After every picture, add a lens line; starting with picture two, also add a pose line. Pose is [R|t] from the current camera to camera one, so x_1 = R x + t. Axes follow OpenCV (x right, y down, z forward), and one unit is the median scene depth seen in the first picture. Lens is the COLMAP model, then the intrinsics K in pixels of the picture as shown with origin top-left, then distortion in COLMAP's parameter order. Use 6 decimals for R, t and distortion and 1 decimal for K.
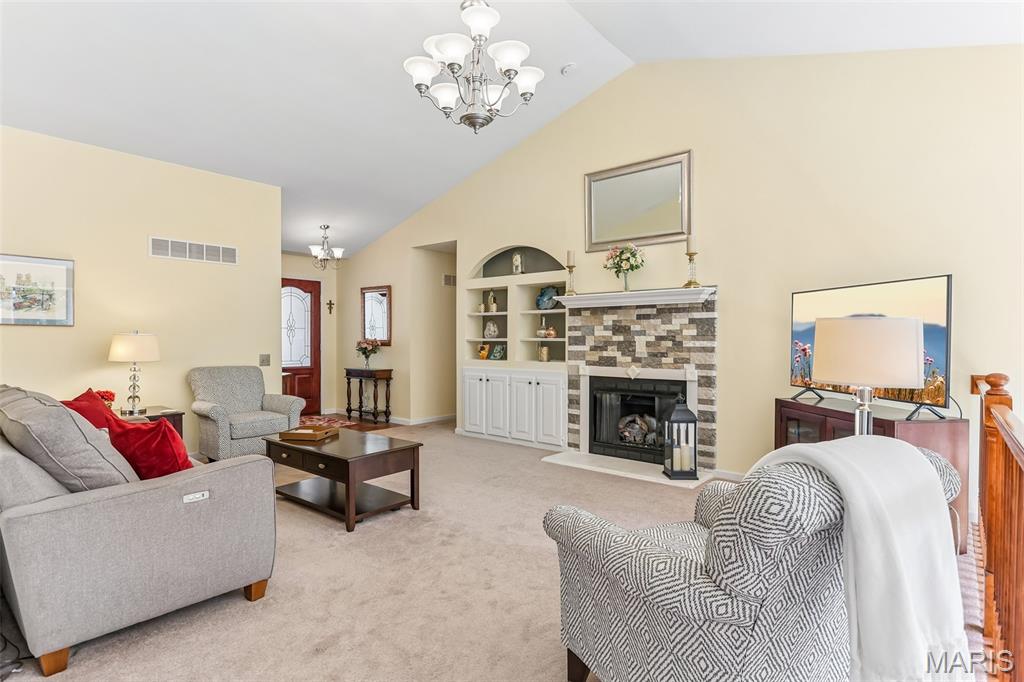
lens RADIAL K [[527.3, 0, 512.0], [0, 527.3, 341.0], [0, 0, 1]] dist [0.000447, 0.000025]
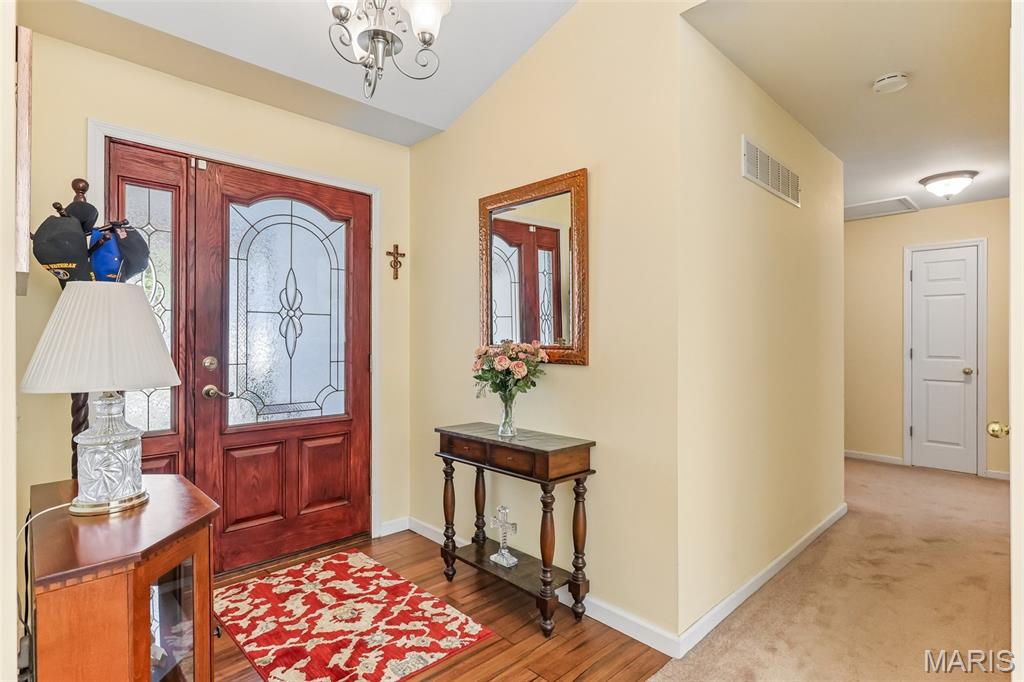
lens RADIAL K [[511.3, 0, 512.0], [0, 511.3, 341.0], [0, 0, 1]] dist [-0.025867, 0.000232]
pose [[0.994213, -0.002453, -0.107400, -0.235299], [0.001346, 0.999945, -0.010381, -0.001411], [0.107419, 0.010176, 0.994162, 0.683135]]
